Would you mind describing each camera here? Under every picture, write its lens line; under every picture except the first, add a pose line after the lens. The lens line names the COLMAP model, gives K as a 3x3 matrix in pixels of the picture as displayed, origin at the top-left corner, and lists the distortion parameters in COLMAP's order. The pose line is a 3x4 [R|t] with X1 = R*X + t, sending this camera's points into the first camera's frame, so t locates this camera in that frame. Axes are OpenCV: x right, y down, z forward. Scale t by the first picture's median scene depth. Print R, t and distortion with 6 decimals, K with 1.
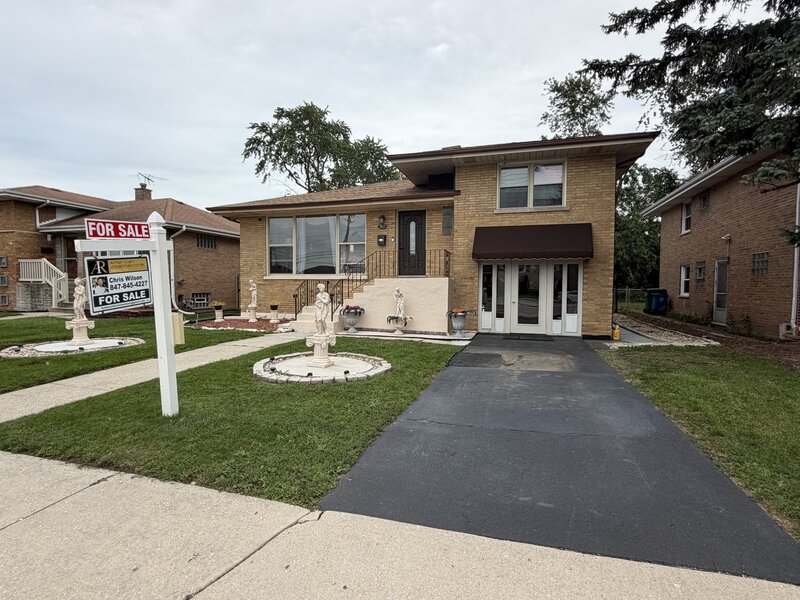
lens RADIAL K [[410.6, 0, 403.2], [0, 410.6, 303.6], [0, 0, 1]] dist [-0.001249, 0.000395]
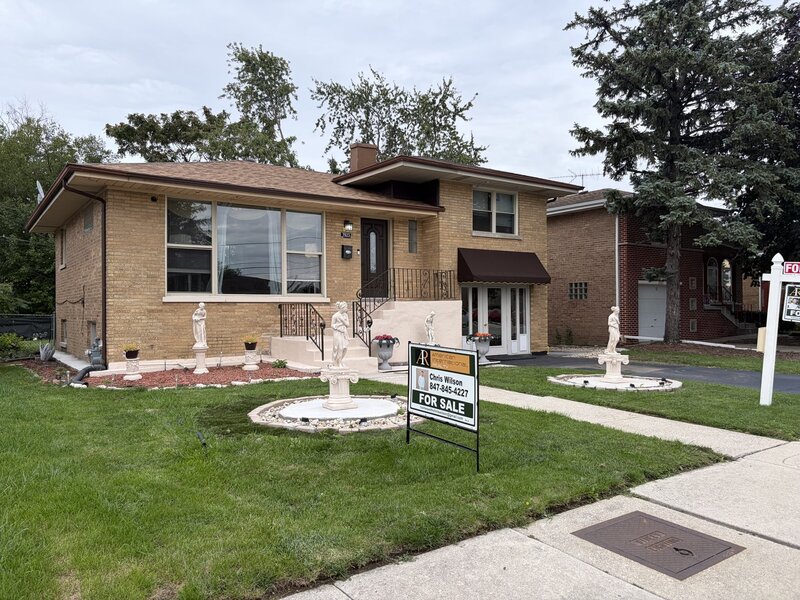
lens RADIAL K [[593.4, 0, 400.0], [0, 593.4, 300.0], [0, 0, 1]] dist [0.047039, -0.069531]
pose [[0.616457, 0.003192, 0.787382, -0.989646], [0.043369, 0.998336, -0.038002, -0.018206], [-0.786194, 0.057575, 0.615293, 0.263525]]
